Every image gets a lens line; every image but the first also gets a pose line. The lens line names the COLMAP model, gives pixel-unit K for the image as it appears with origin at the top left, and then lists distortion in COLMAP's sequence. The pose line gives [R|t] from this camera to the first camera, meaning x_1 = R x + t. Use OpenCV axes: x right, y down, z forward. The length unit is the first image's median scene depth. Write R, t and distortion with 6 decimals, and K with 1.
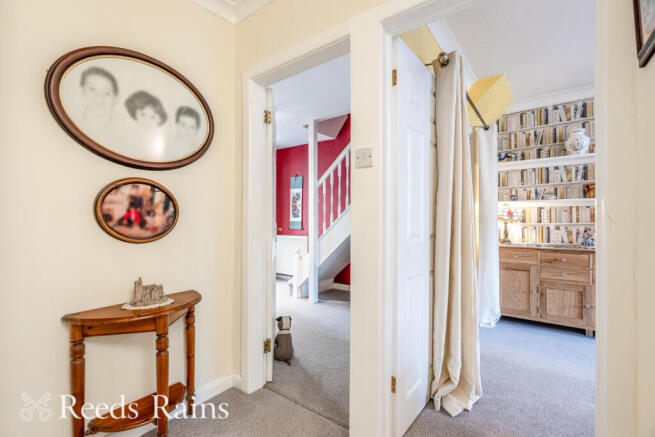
lens RADIAL K [[301.5, 0, 323.0], [0, 301.5, 222.2], [0, 0, 1]] dist [-0.005292, 0.000215]
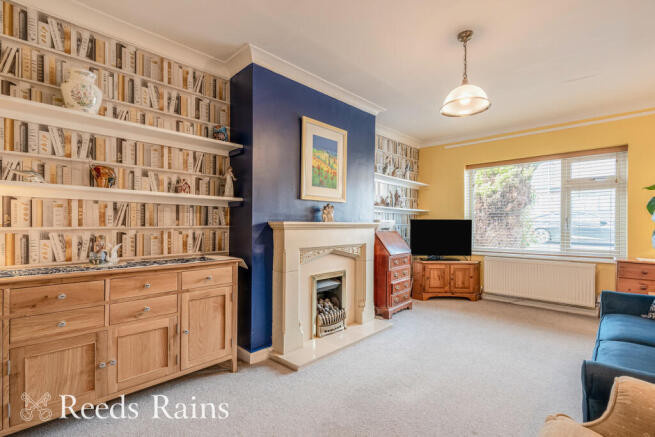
lens RADIAL K [[301.5, 0, 325.1], [0, 301.5, 224.4], [0, 0, 1]] dist [-0.005292, 0.000215]
pose [[0.113937, 0.002259, 0.993485, 0.291492], [-0.003624, 0.999992, -0.001859, -0.003127], [-0.993481, -0.003389, 0.113944, 0.427752]]
